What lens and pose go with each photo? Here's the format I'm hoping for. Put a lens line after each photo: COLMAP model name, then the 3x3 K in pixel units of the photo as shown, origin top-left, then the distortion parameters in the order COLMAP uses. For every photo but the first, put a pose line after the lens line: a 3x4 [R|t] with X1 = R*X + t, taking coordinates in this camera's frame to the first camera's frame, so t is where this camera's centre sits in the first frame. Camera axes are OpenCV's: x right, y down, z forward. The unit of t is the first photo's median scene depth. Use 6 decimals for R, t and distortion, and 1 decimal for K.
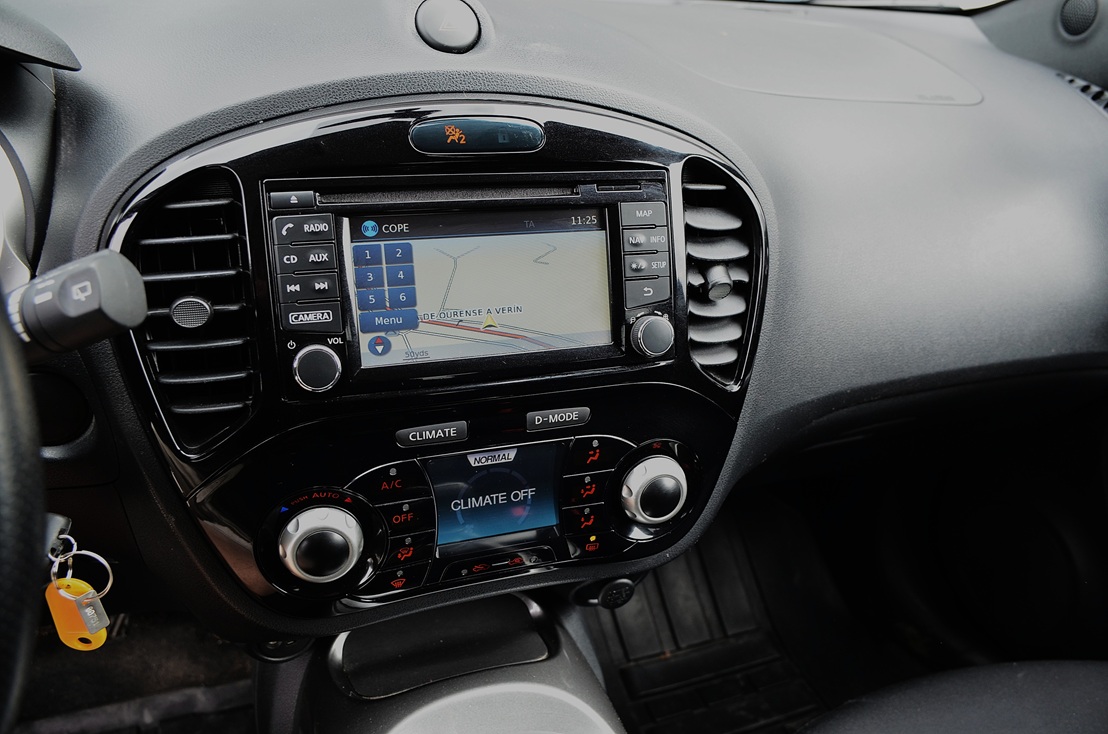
lens RADIAL K [[793.6, 0, 552.9], [0, 793.6, 360.6], [0, 0, 1]] dist [-0.047113, 0.012589]
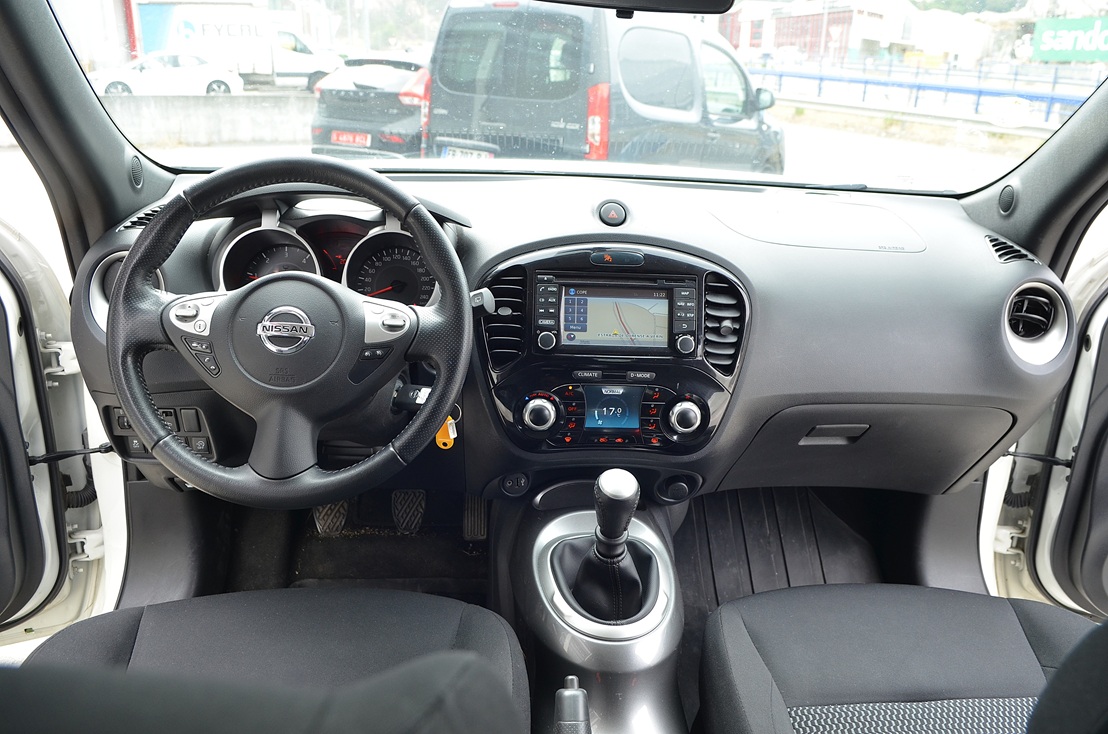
lens RADIAL K [[793.6, 0, 554.3], [0, 793.6, 368.1], [0, 0, 1]] dist [-0.047113, 0.012589]
pose [[0.959149, 0.083777, -0.270213, 0.408641], [-0.114314, 0.988469, -0.099303, 0.323944], [0.258778, 0.126135, 0.957666, -1.380290]]
